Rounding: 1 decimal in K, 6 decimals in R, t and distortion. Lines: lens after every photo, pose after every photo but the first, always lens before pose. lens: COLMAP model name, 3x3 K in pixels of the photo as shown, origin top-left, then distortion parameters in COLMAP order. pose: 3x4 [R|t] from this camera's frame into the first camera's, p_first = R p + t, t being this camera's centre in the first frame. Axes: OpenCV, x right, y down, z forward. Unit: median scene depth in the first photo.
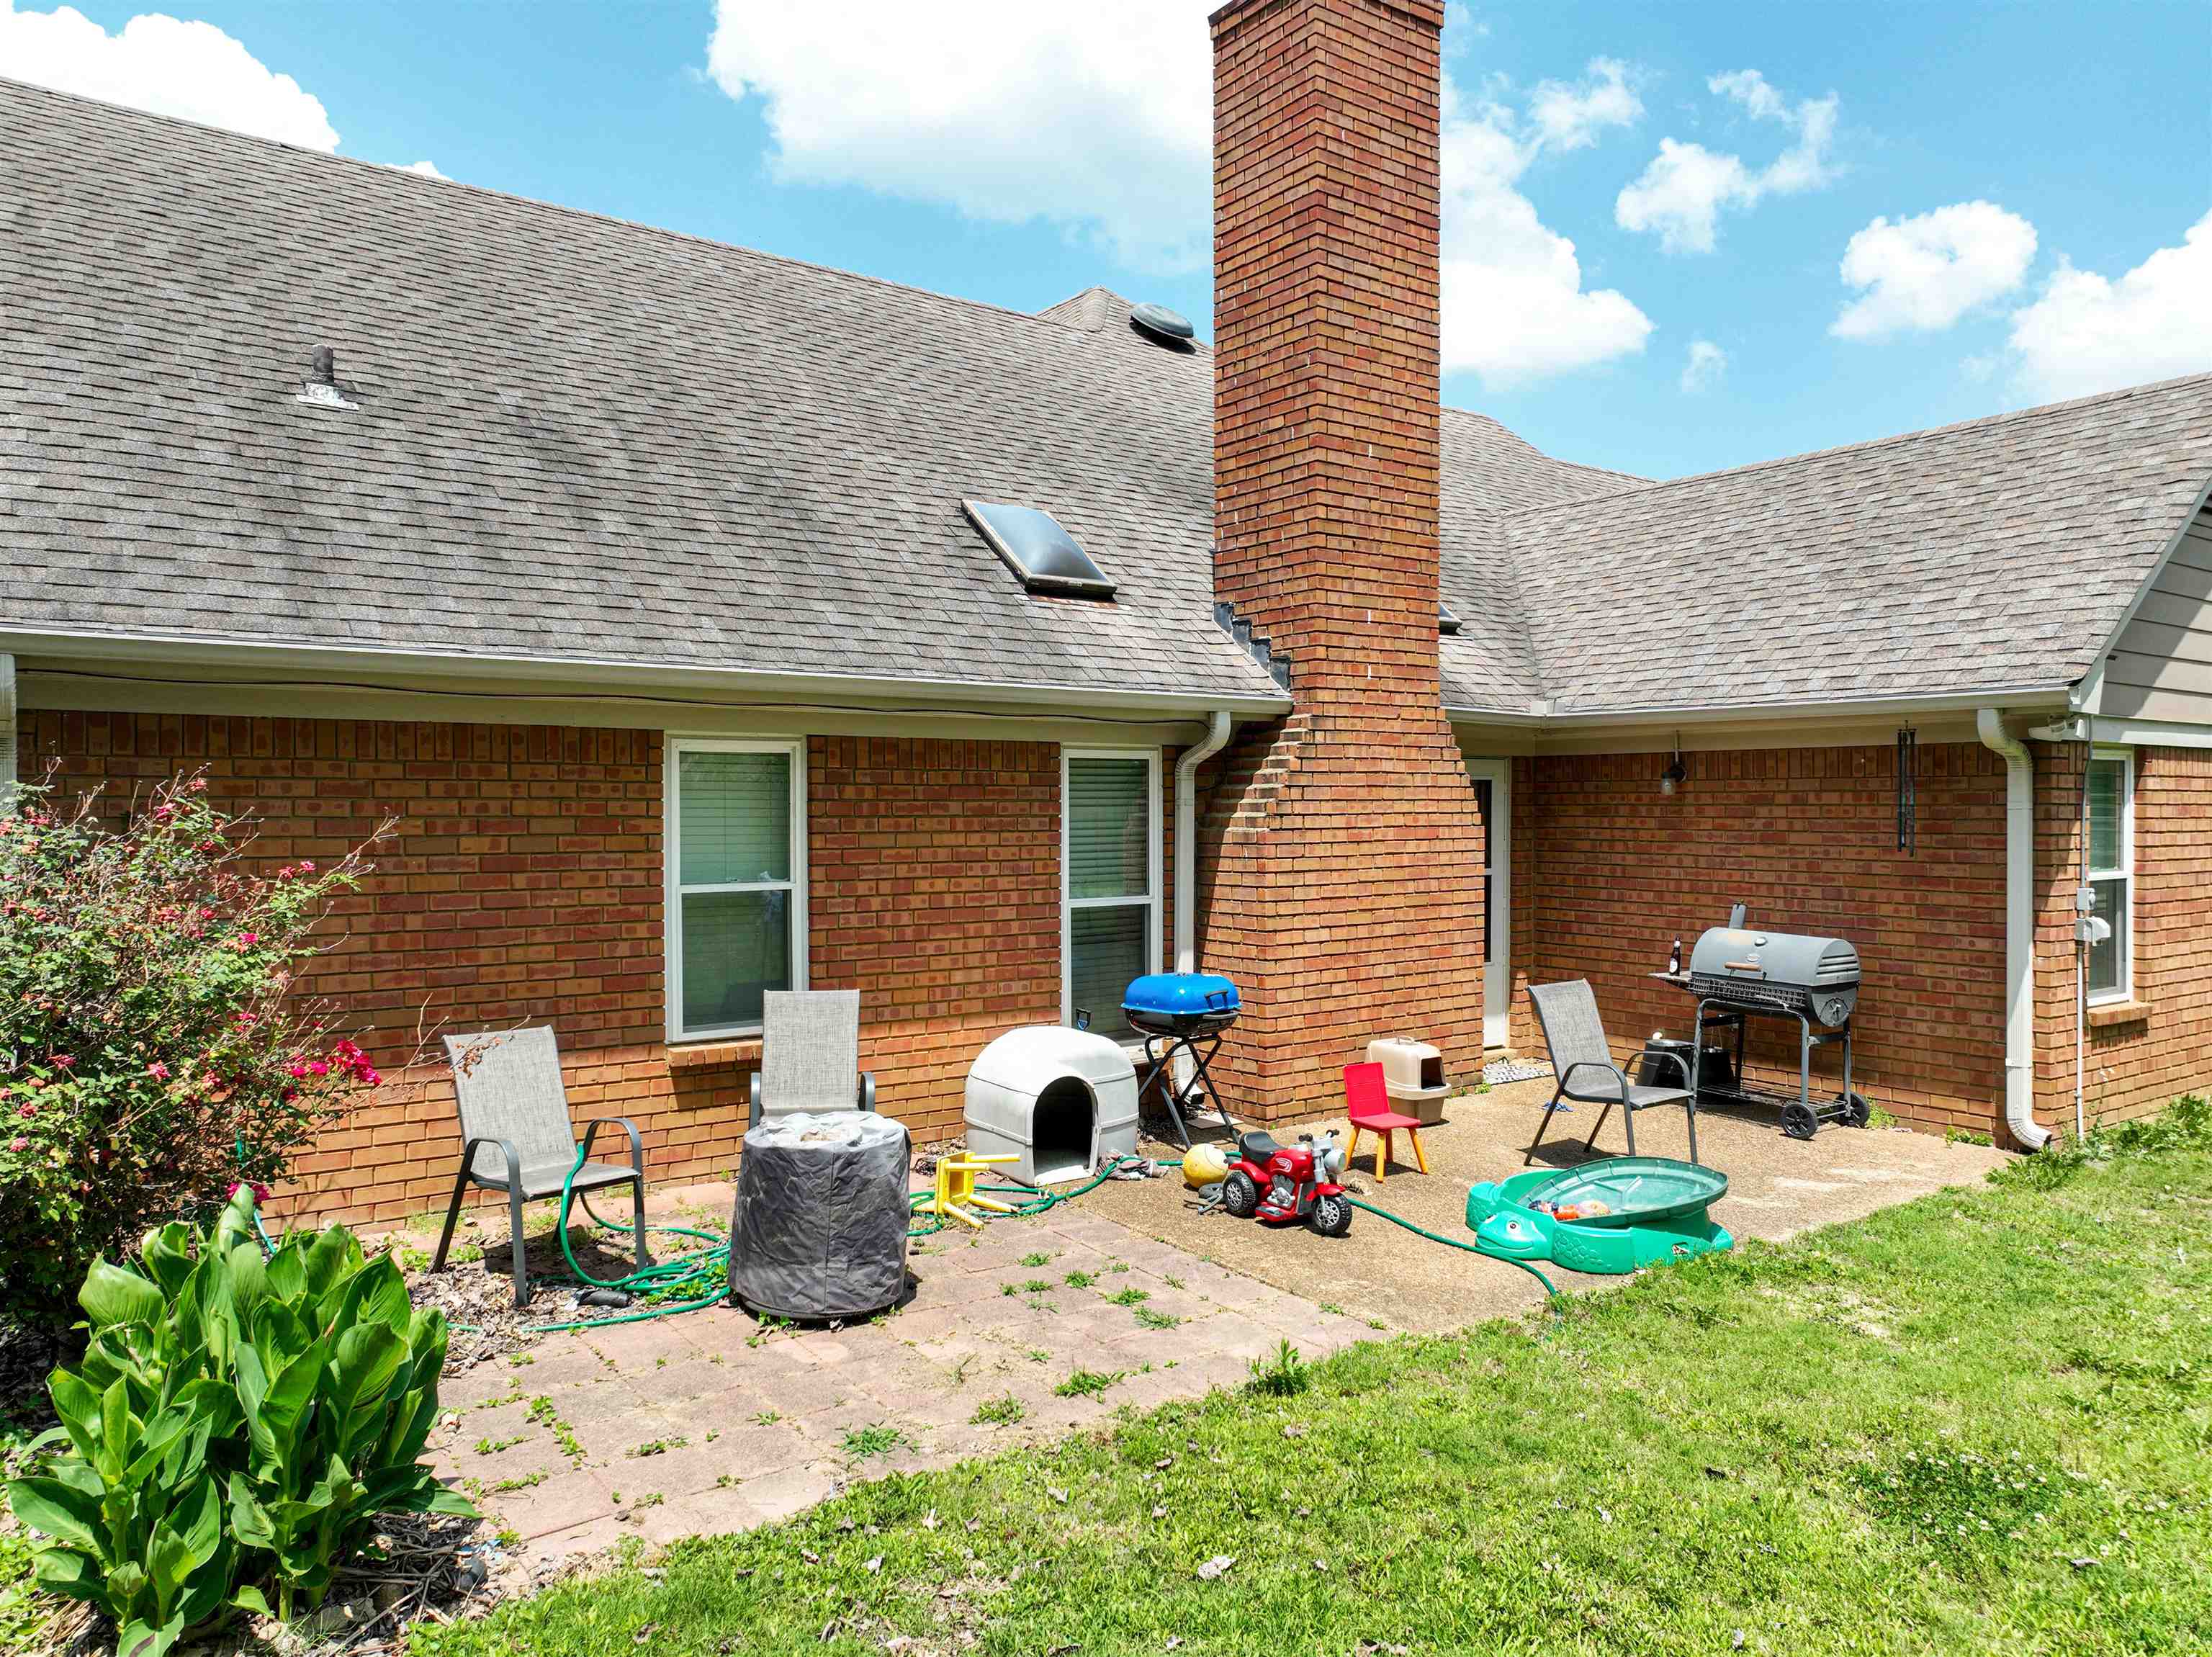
lens RADIAL K [[1525.2, 0, 1106.0], [0, 1525.2, 828.5], [0, 0, 1]] dist [0.007161, 0.003440]
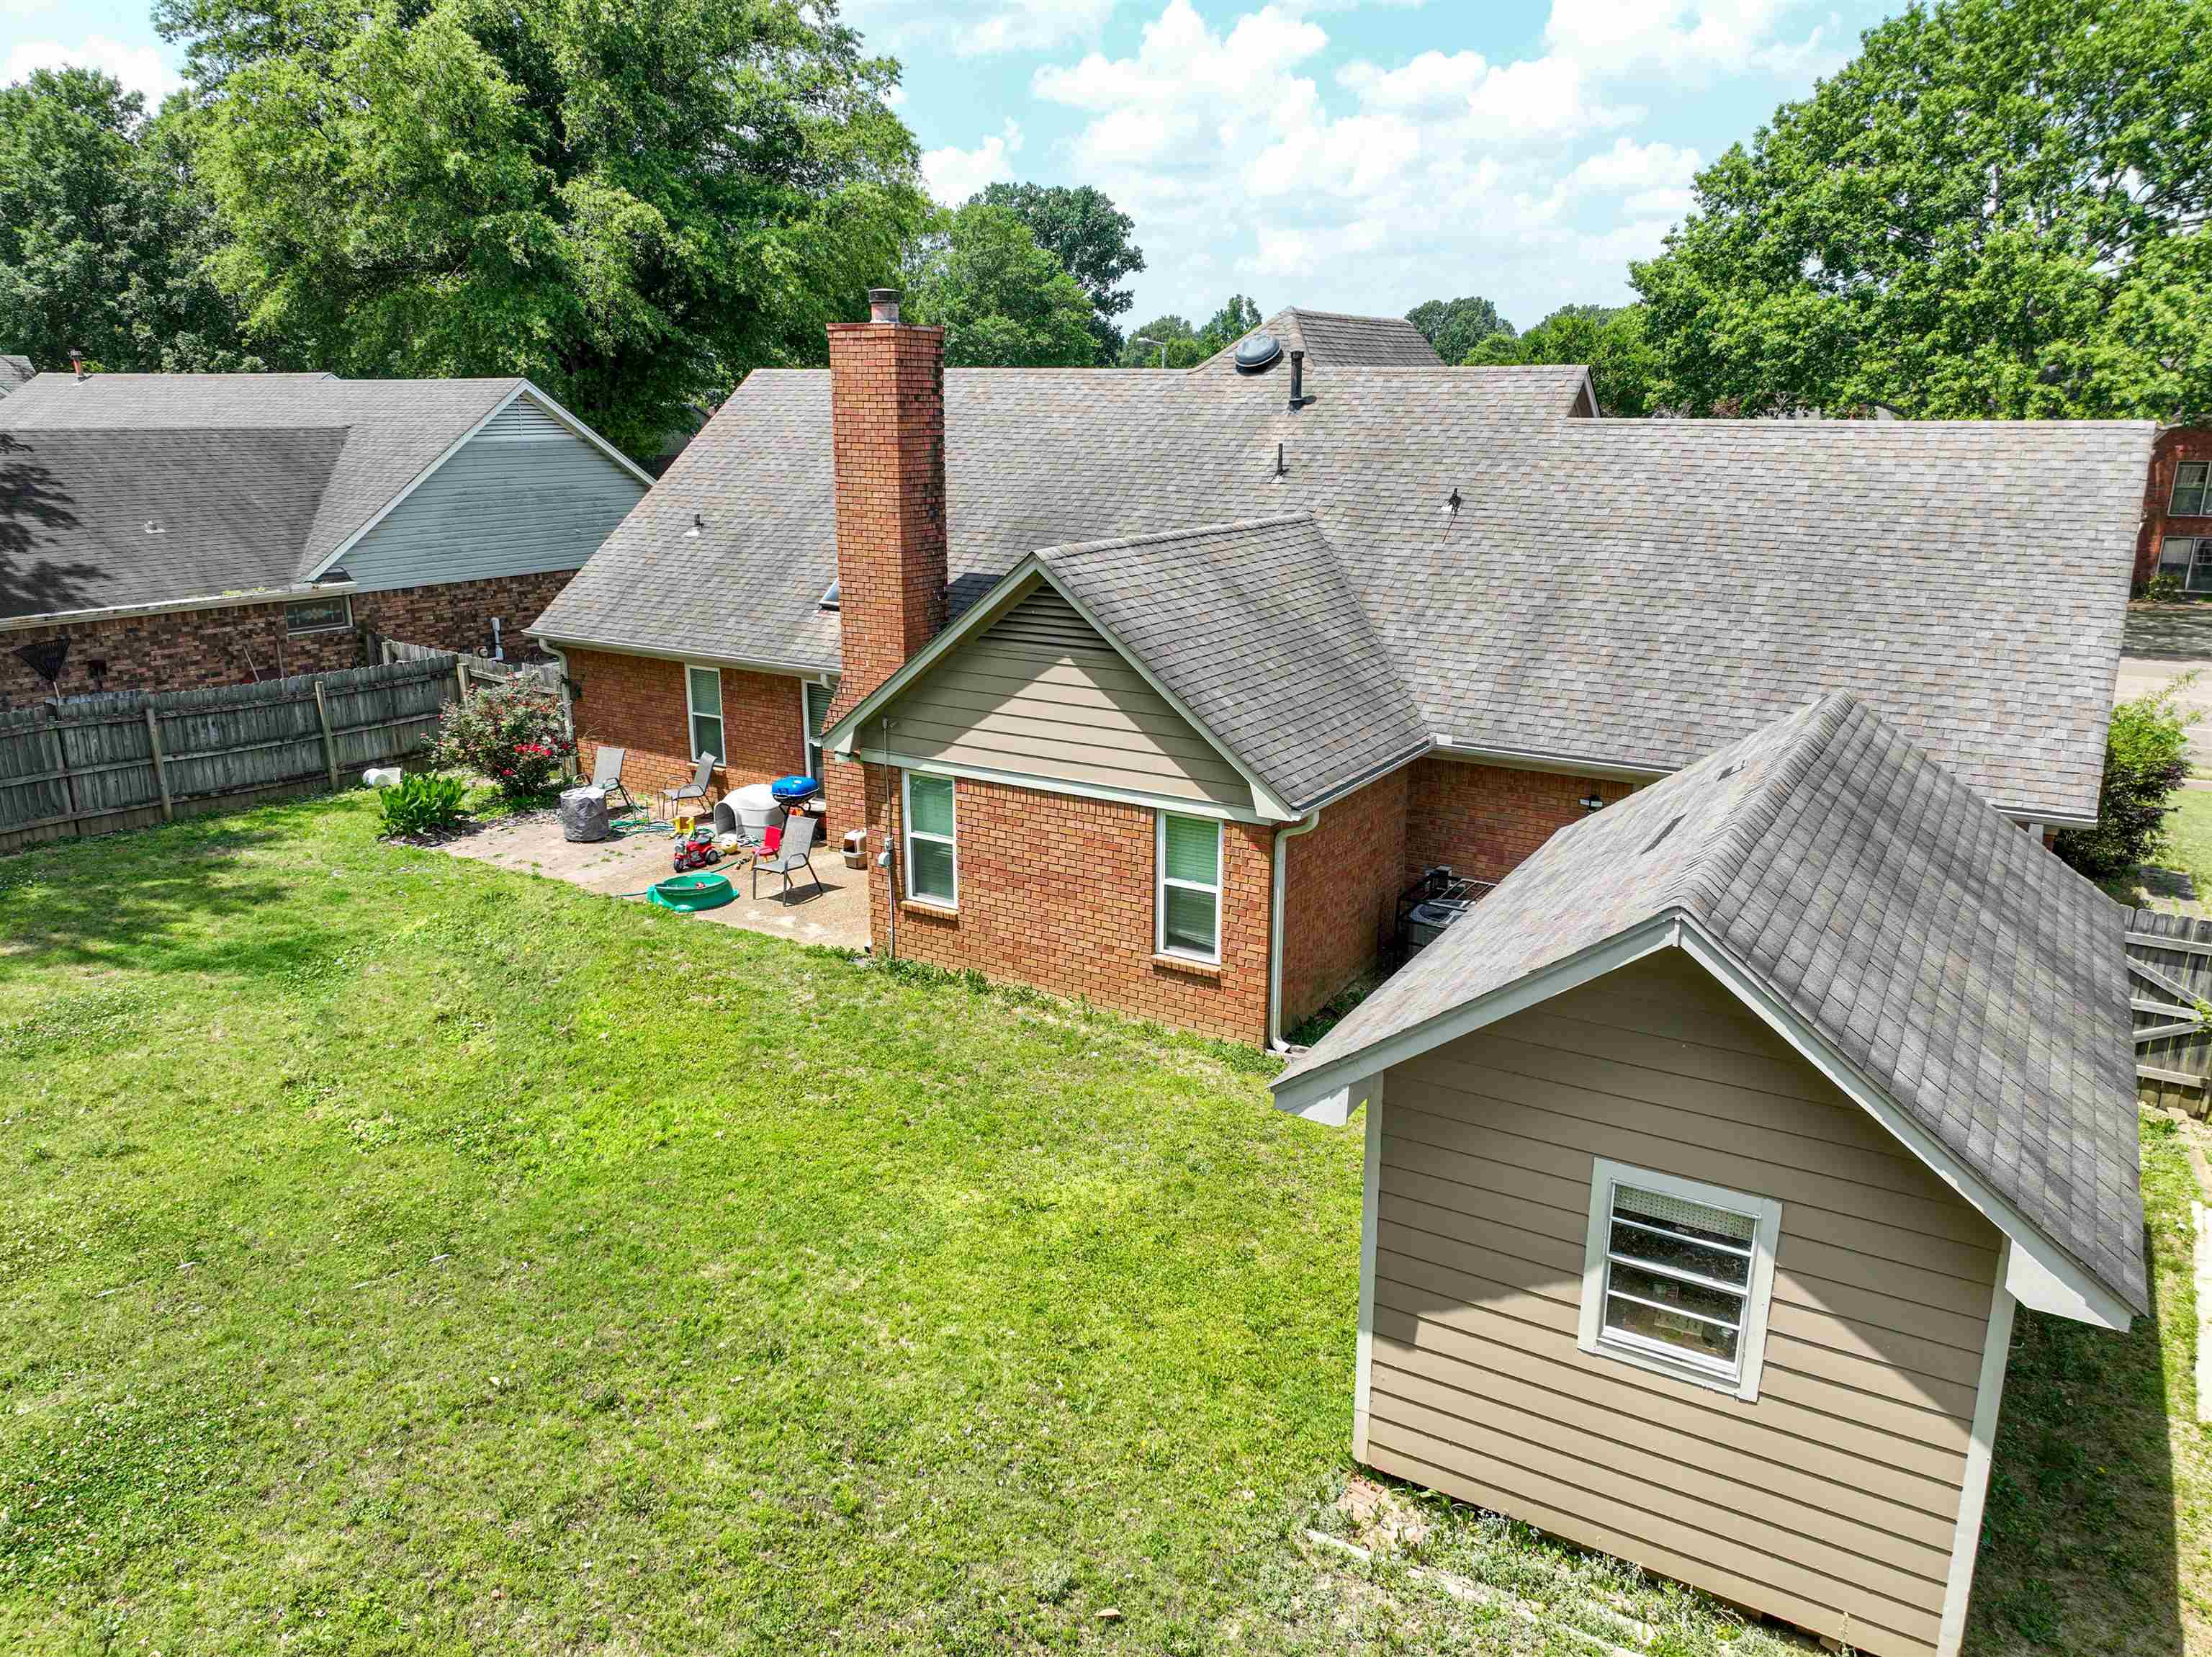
lens RADIAL K [[1525.2, 0, 1106.0], [0, 1525.2, 828.5], [0, 0, 1]] dist [0.007161, 0.003440]
pose [[0.371424, 0.248572, -0.894570, 3.747946], [-0.011683, 0.964671, 0.263199, -0.733116], [0.928390, -0.087308, 0.361206, 0.860522]]
